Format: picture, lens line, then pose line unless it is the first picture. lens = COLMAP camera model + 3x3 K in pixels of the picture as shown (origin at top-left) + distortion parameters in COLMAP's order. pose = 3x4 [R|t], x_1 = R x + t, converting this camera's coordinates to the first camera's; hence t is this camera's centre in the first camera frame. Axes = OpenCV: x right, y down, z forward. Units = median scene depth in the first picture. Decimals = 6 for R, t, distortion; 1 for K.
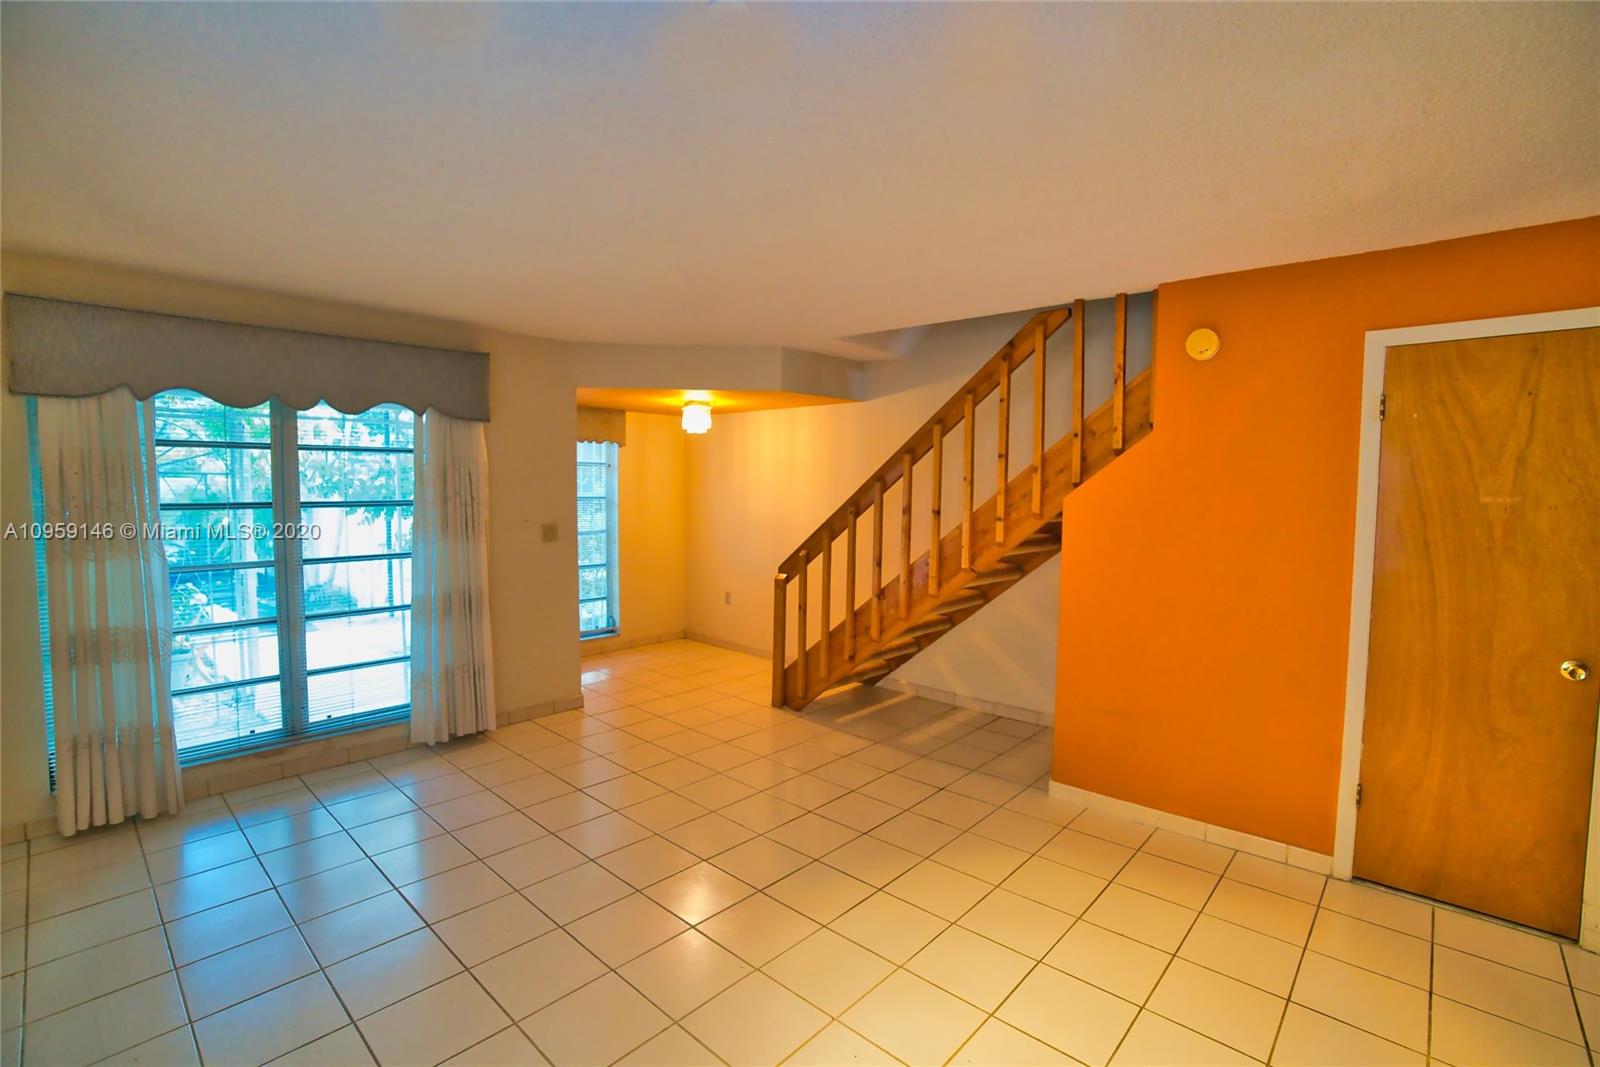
lens RADIAL K [[741.5, 0, 808.1], [0, 741.5, 529.4], [0, 0, 1]] dist [-0.058639, 0.016824]
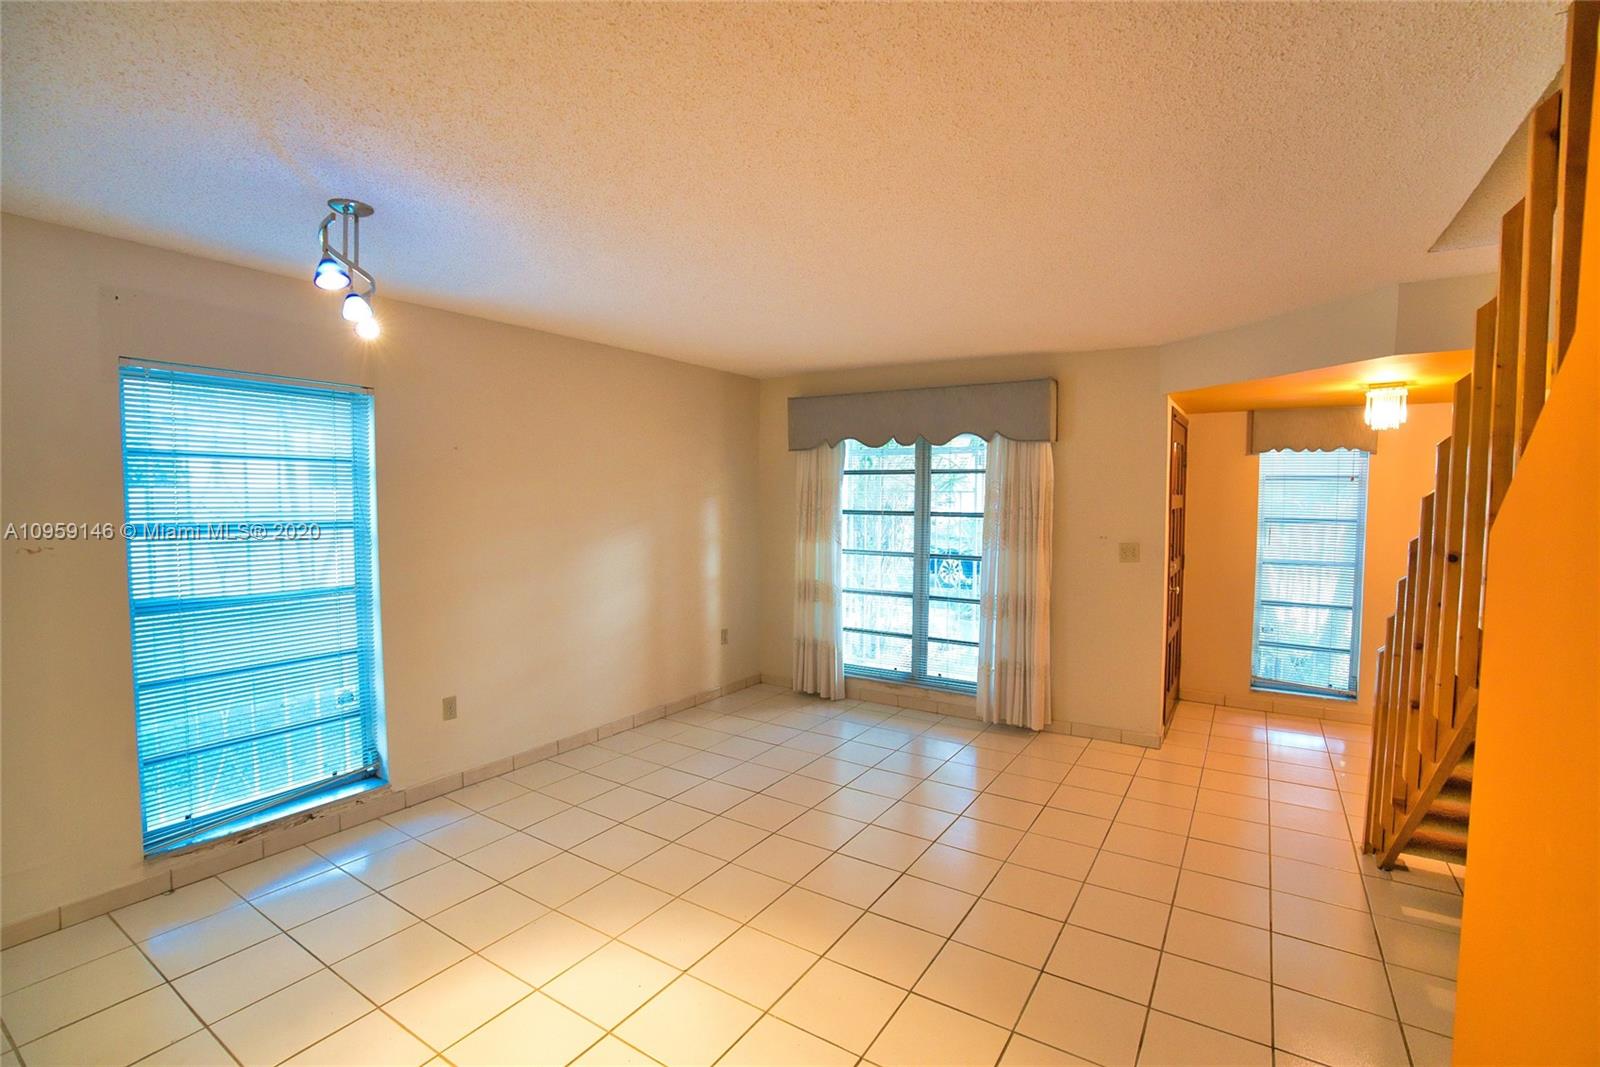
lens RADIAL K [[741.5, 0, 793.0], [0, 741.5, 539.4], [0, 0, 1]] dist [-0.058639, 0.016824]
pose [[0.153300, 0.052983, -0.986758, 0.598810], [-0.066046, 0.996878, 0.043265, -0.028215], [0.985970, 0.058539, 0.156320, 0.499872]]
